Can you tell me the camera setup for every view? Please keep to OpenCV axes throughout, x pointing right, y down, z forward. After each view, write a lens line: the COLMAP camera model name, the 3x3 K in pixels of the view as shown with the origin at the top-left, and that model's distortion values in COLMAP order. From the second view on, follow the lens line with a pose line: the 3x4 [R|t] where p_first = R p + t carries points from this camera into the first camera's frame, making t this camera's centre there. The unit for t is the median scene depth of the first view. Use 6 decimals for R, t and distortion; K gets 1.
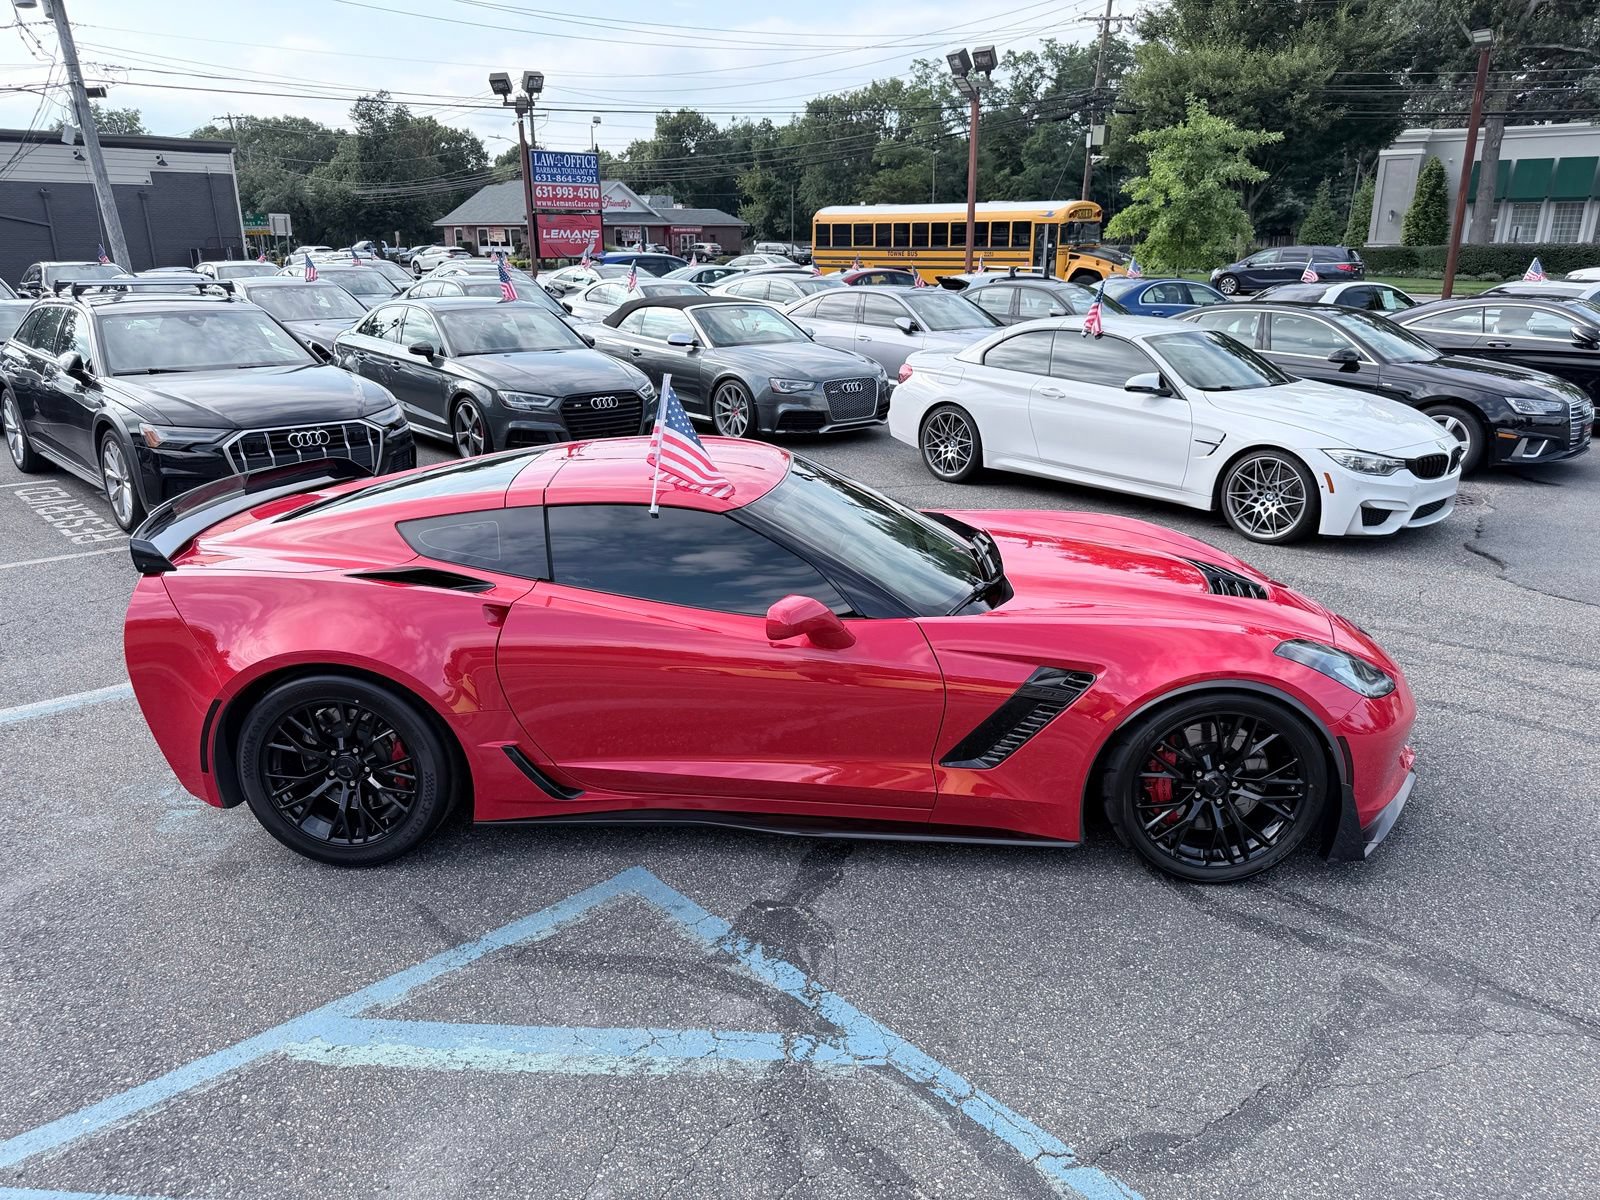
lens RADIAL K [[1141.2, 0, 796.9], [0, 1141.2, 589.6], [0, 0, 1]] dist [0.009821, -0.012980]
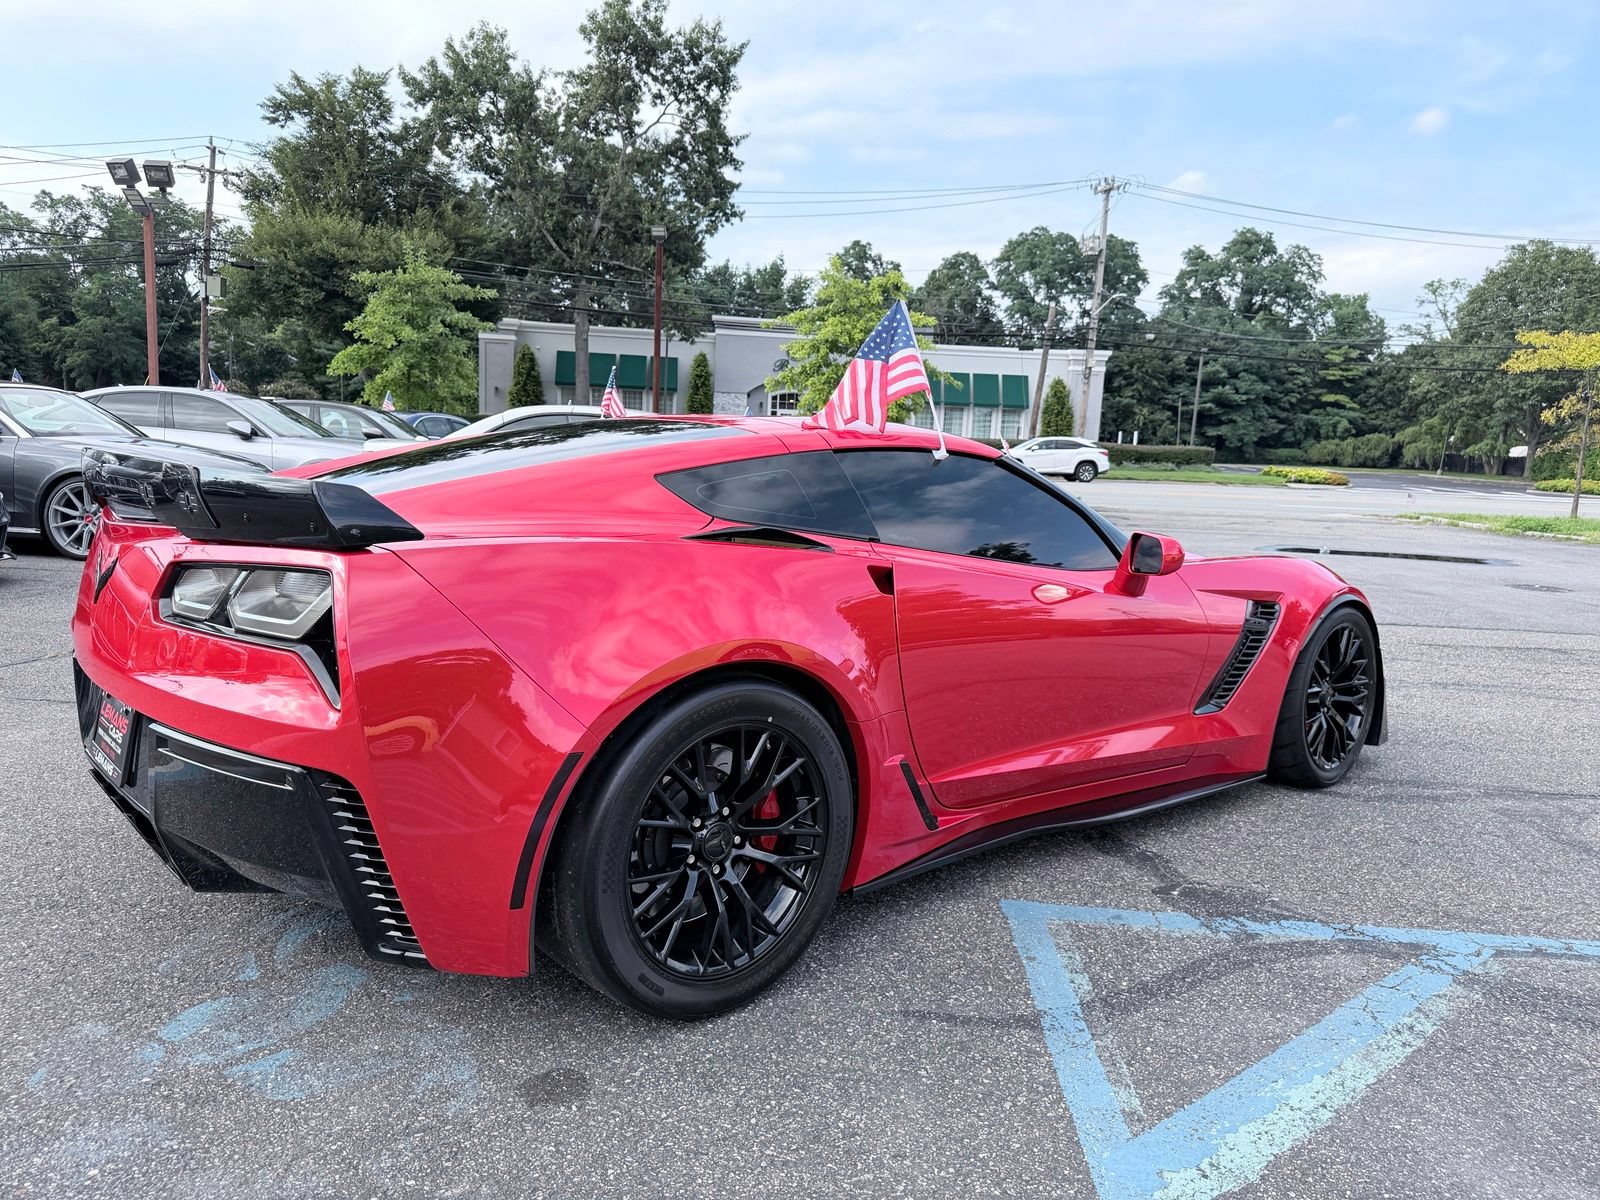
lens RADIAL K [[1141.2, 0, 796.9], [0, 1141.2, 589.6], [0, 0, 1]] dist [0.009821, -0.012980]
pose [[0.720531, -0.055974, 0.691160, -0.347261], [0.157409, 0.983919, -0.084416, 0.034819], [-0.675320, 0.169619, 0.717755, 0.223787]]
